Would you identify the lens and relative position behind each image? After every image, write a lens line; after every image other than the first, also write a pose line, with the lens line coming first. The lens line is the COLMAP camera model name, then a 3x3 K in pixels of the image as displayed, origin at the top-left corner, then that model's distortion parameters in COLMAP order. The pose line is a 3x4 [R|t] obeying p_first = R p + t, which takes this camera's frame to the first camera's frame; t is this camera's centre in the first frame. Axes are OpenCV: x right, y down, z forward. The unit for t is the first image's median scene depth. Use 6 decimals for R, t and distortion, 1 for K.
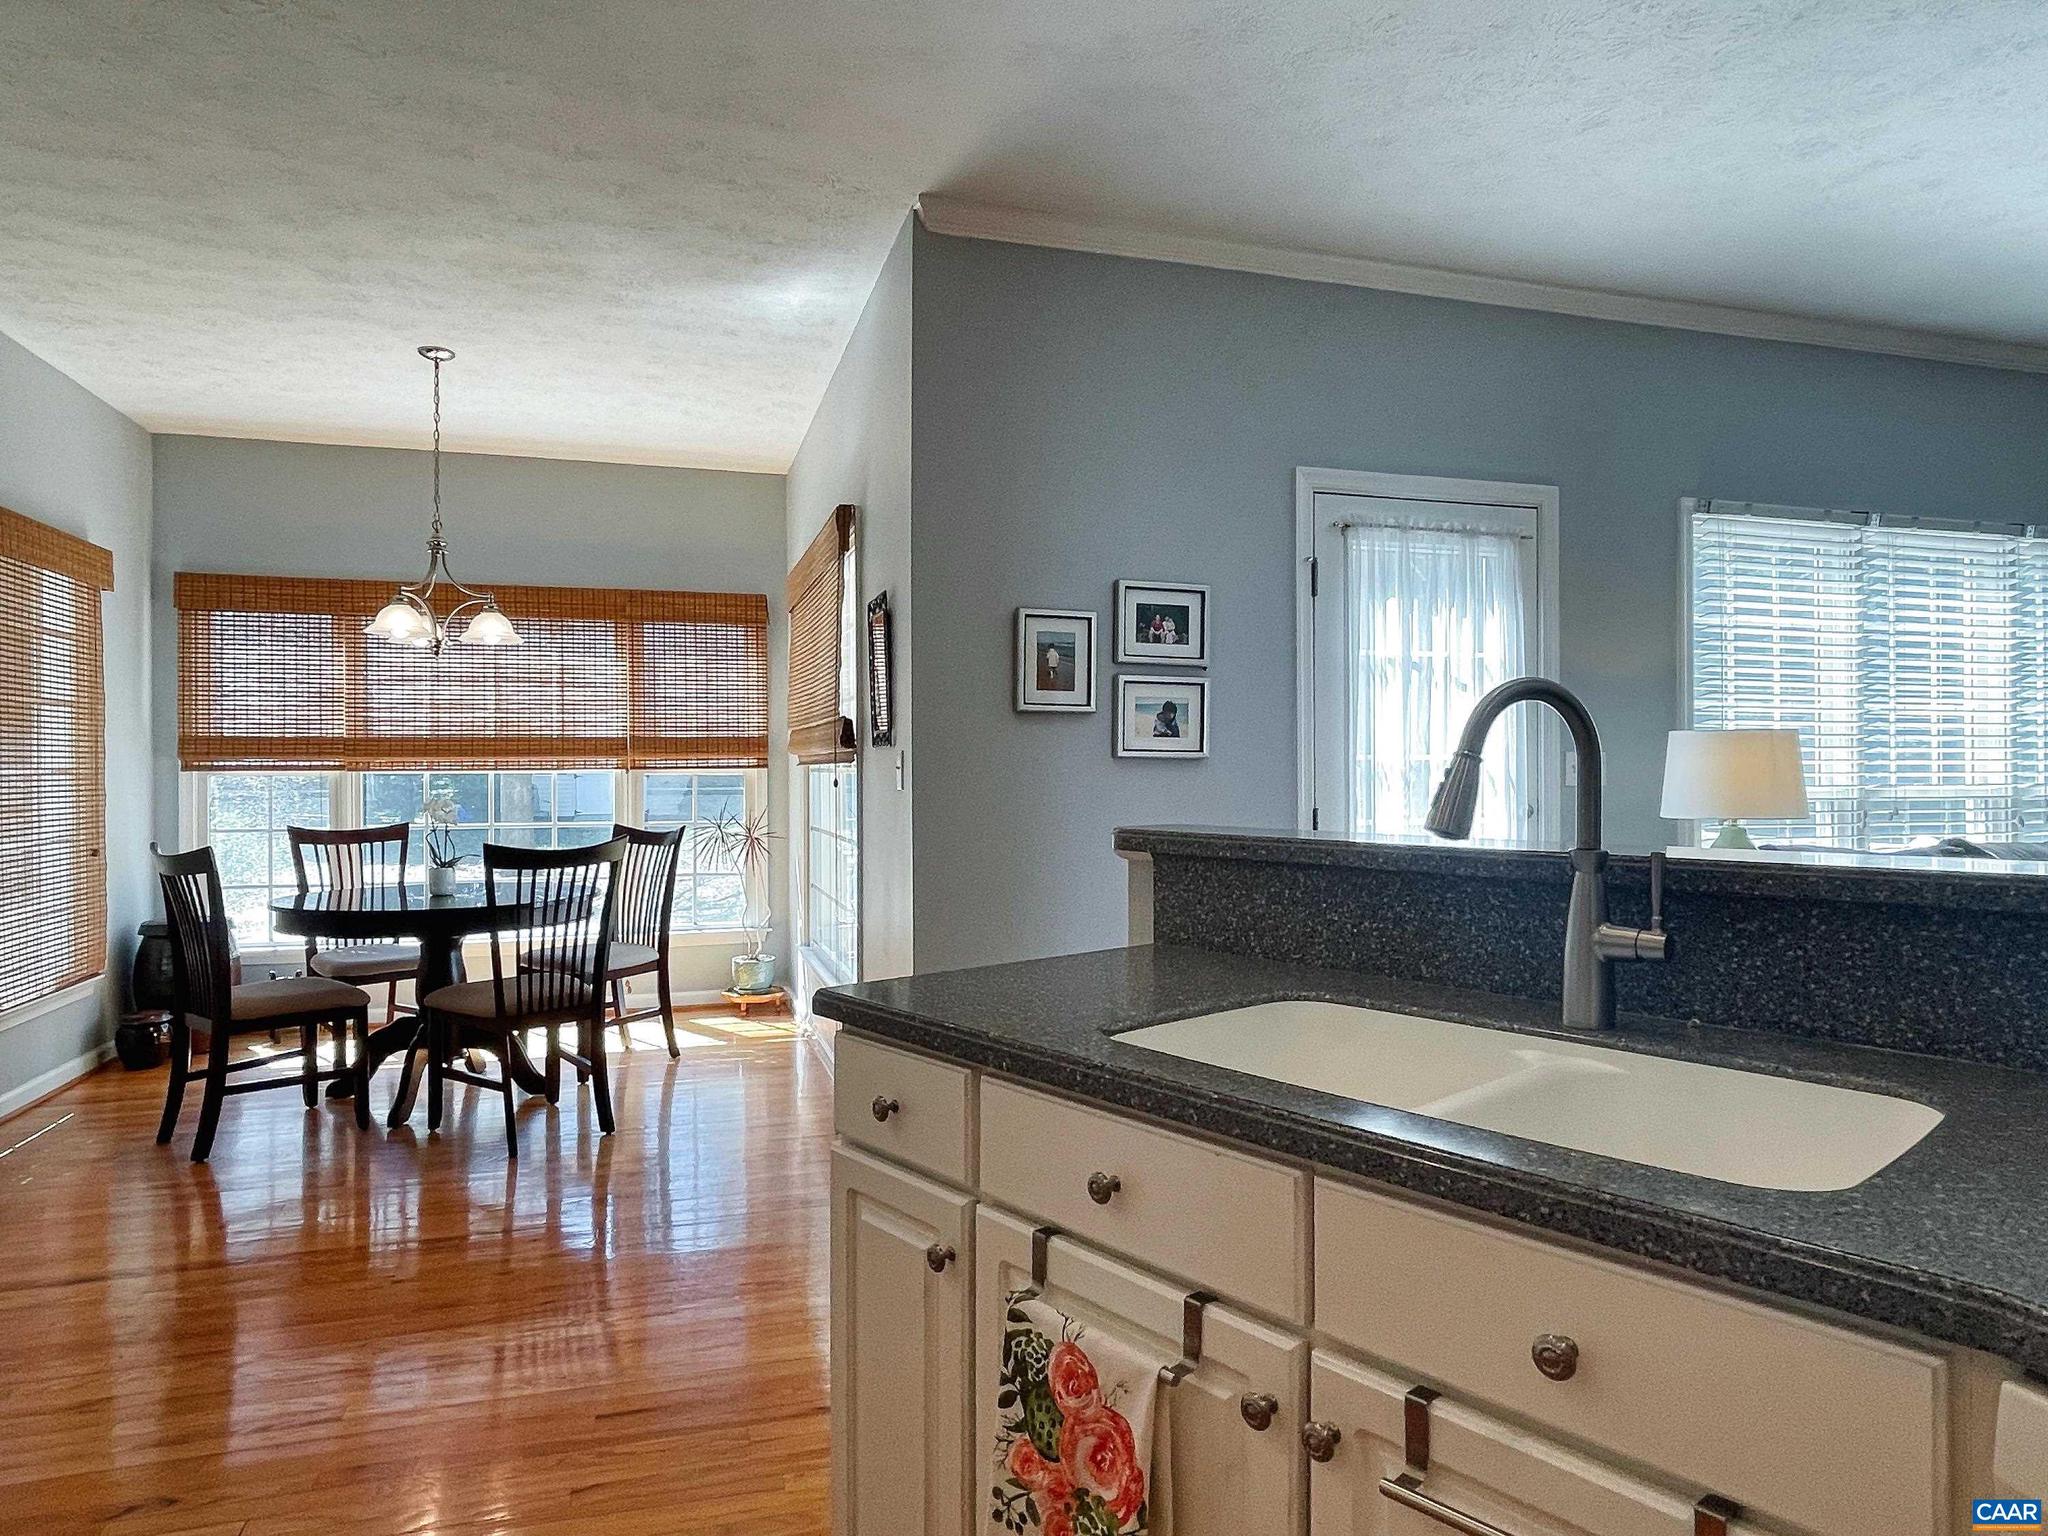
lens RADIAL K [[1156.9, 0, 1026.1], [0, 1156.9, 772.1], [0, 0, 1]] dist [-0.006904, 0.002349]
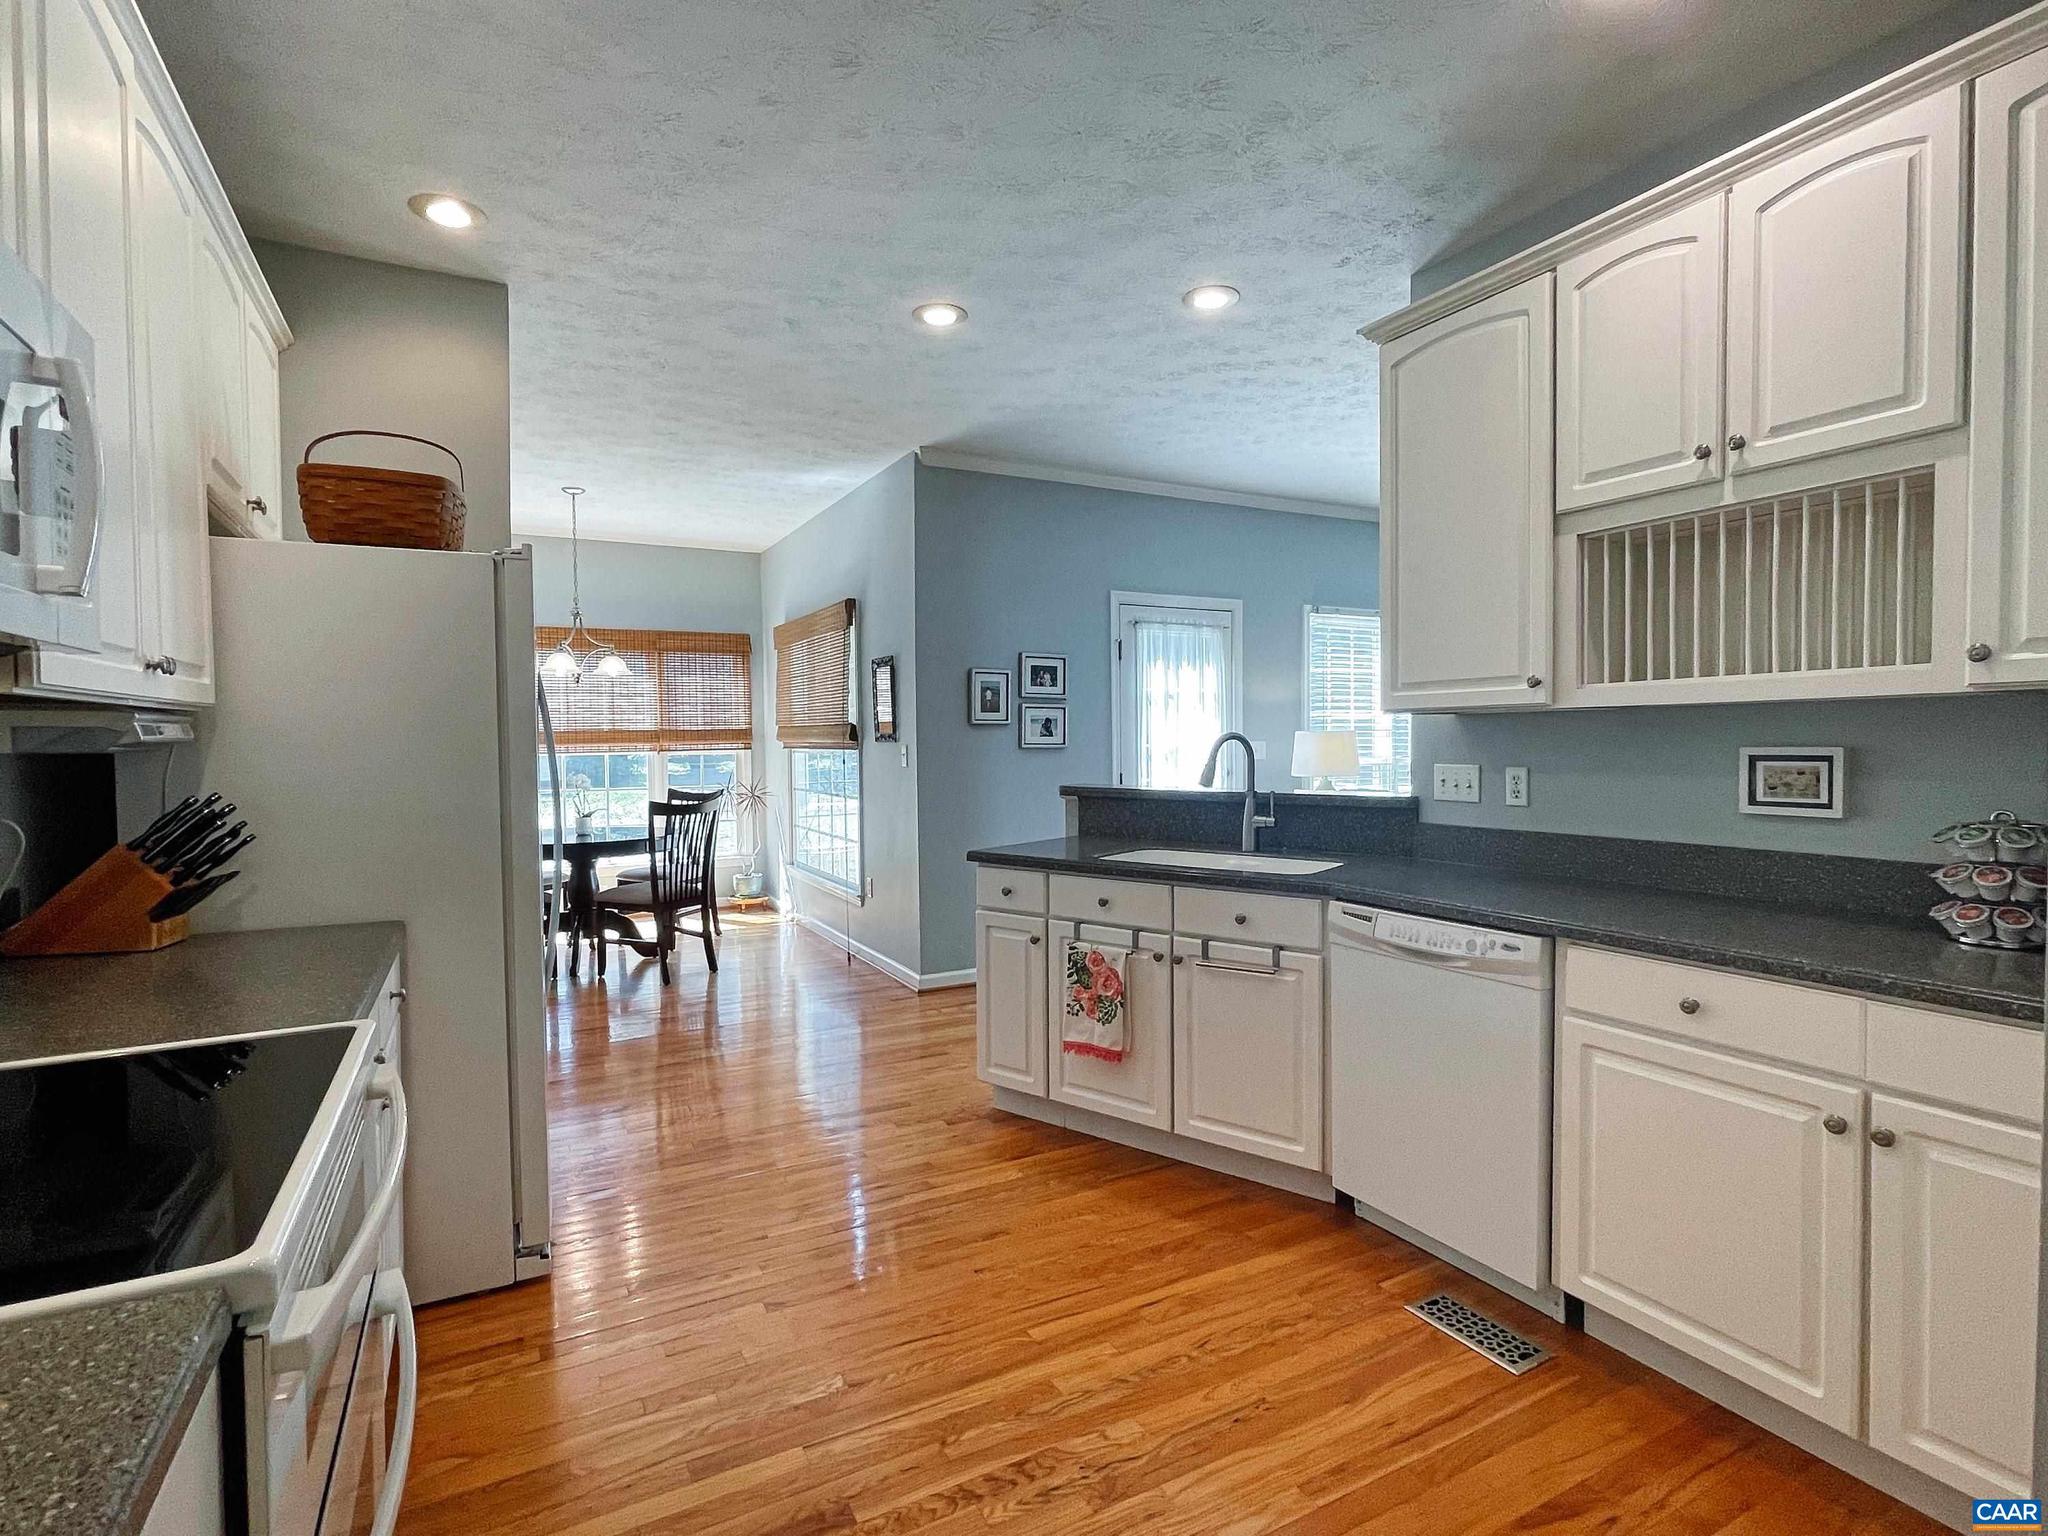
lens RADIAL K [[963.9, 0, 1013.5], [0, 963.9, 761.1], [0, 0, 1]] dist [-0.004017, 0.001613]
pose [[0.980770, -0.012125, 0.194789, -0.226032], [0.007473, 0.999670, 0.024597, -0.028112], [-0.195023, -0.022668, 0.980537, -0.499905]]
